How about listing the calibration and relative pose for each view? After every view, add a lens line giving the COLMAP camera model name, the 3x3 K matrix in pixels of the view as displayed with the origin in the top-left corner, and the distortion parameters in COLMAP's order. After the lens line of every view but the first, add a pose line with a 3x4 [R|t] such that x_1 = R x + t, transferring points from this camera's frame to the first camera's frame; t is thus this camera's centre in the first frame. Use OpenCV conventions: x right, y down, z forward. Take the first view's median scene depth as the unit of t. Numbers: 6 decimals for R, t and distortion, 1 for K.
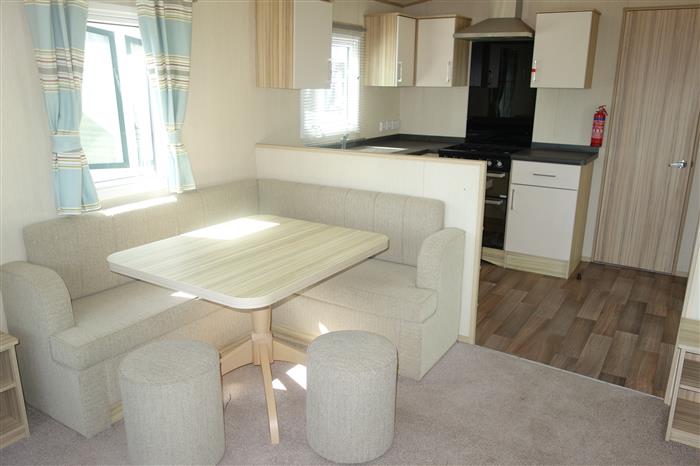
lens RADIAL K [[552.3, 0, 353.4], [0, 552.3, 236.0], [0, 0, 1]] dist [-0.011913, -0.013506]
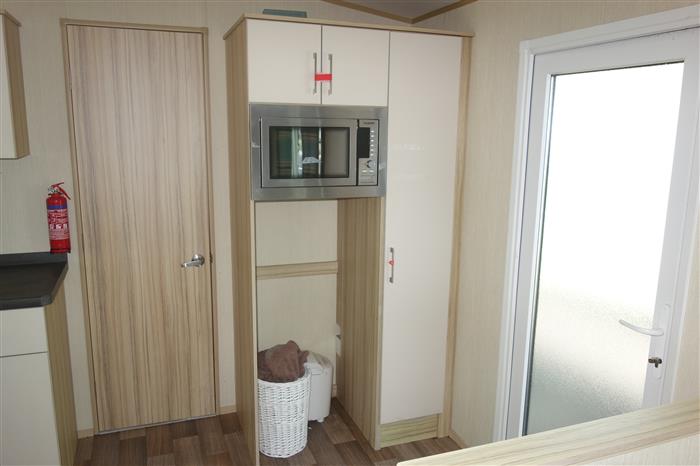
lens RADIAL K [[552.3, 0, 353.4], [0, 552.3, 236.0], [0, 0, 1]] dist [-0.011913, -0.013506]
pose [[0.603212, -0.158007, 0.781773, 0.180811], [0.208943, 0.977254, 0.036297, -0.139303], [-0.769726, 0.141452, 0.622506, 0.409799]]
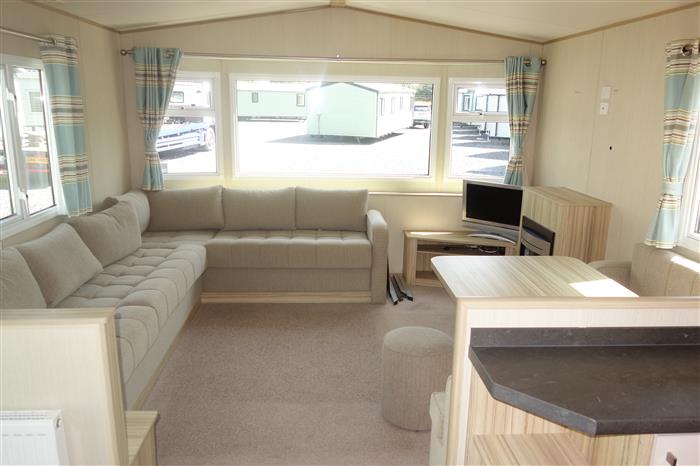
lens RADIAL K [[555.8, 0, 349.9], [0, 555.8, 236.9], [0, 0, 1]] dist [-0.014510, -0.001805]
pose [[-0.815755, 0.110169, -0.567809, 0.417698], [-0.179773, 0.884777, 0.429943, -0.265976], [0.549751, 0.452805, -0.701956, 0.862225]]
